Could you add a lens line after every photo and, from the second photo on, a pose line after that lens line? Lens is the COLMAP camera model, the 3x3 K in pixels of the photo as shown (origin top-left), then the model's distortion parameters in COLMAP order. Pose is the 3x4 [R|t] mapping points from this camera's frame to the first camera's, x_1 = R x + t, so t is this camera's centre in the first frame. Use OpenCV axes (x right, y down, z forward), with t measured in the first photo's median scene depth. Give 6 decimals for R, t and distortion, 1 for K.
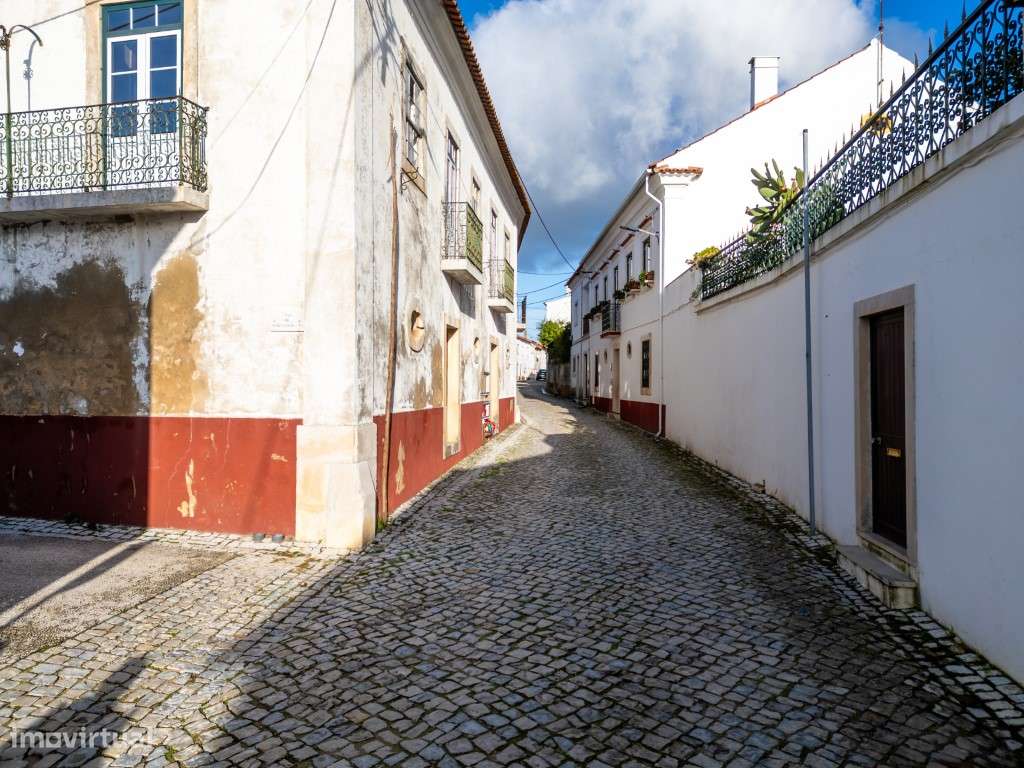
lens RADIAL K [[767.8, 0, 525.8], [0, 767.8, 383.4], [0, 0, 1]] dist [0.067712, -0.064870]
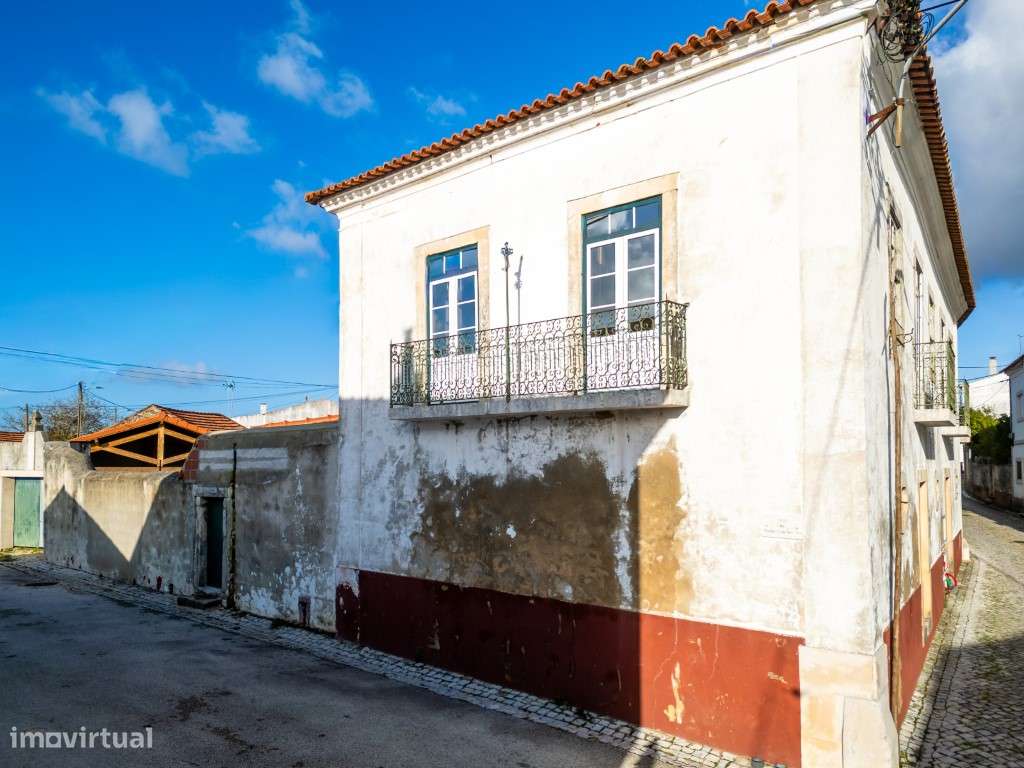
lens RADIAL K [[777.3, 0, 488.9], [0, 777.3, 422.3], [0, 0, 1]] dist [0.075673, -0.071578]
pose [[0.884842, -0.027767, -0.465063, -0.168907], [0.006094, 0.998827, -0.048041, -0.152344], [0.465851, 0.039674, 0.883973, 0.007575]]
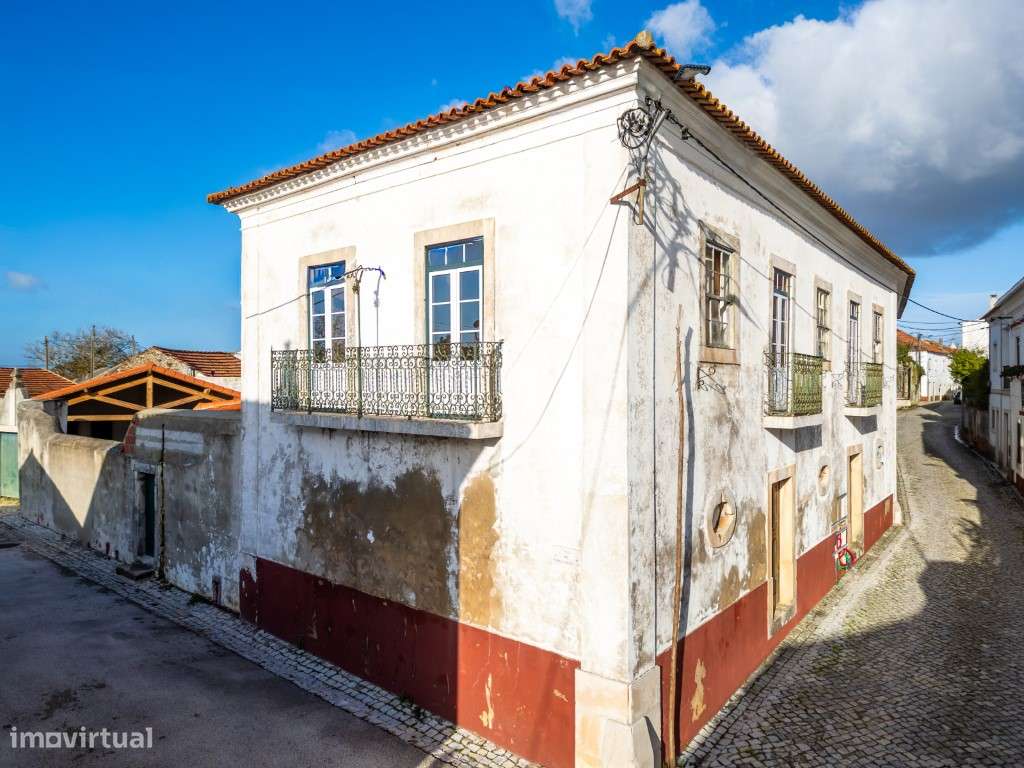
lens RADIAL K [[780.2, 0, 511.4], [0, 780.2, 374.2], [0, 0, 1]] dist [0.052876, -0.046153]
pose [[0.872077, -0.004888, -0.489345, 0.115976], [0.005271, 0.999986, -0.000596, -0.298614], [0.489341, -0.002060, 0.872090, 0.081856]]
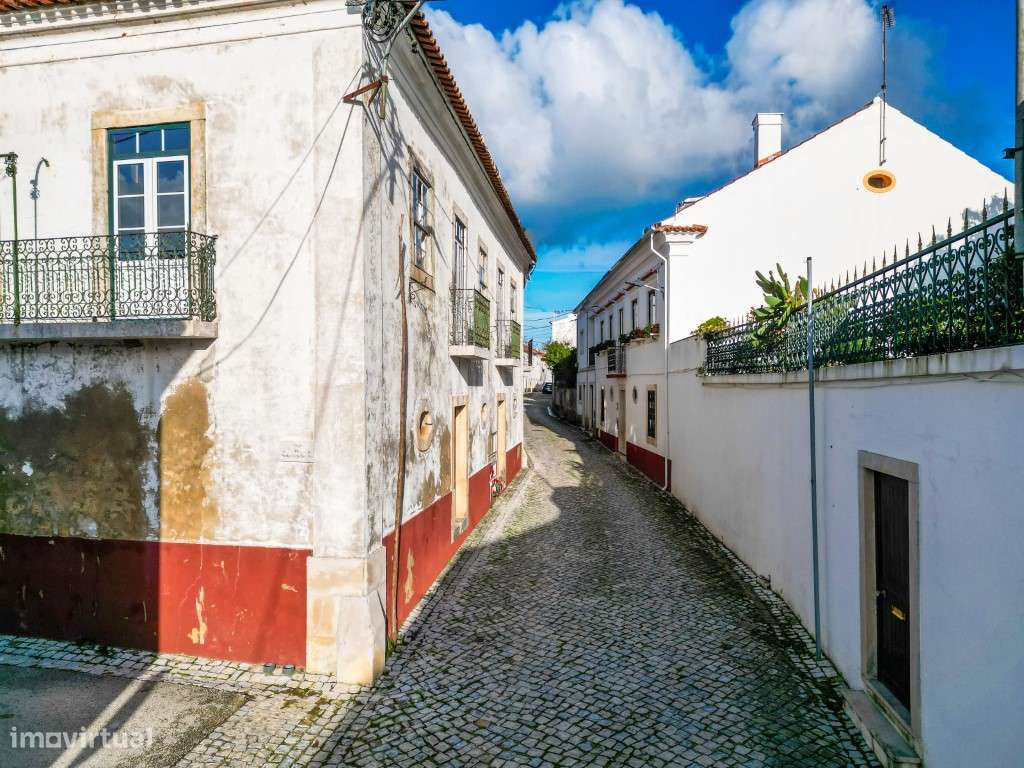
lens RADIAL K [[763.0, 0, 540.2], [0, 763.0, 391.0], [0, 0, 1]] dist [0.065488, -0.063877]
pose [[0.999922, -0.004232, 0.011730, -0.003736], [0.004075, 0.999903, 0.013356, -0.161485], [-0.011786, -0.013307, 0.999842, -0.000521]]
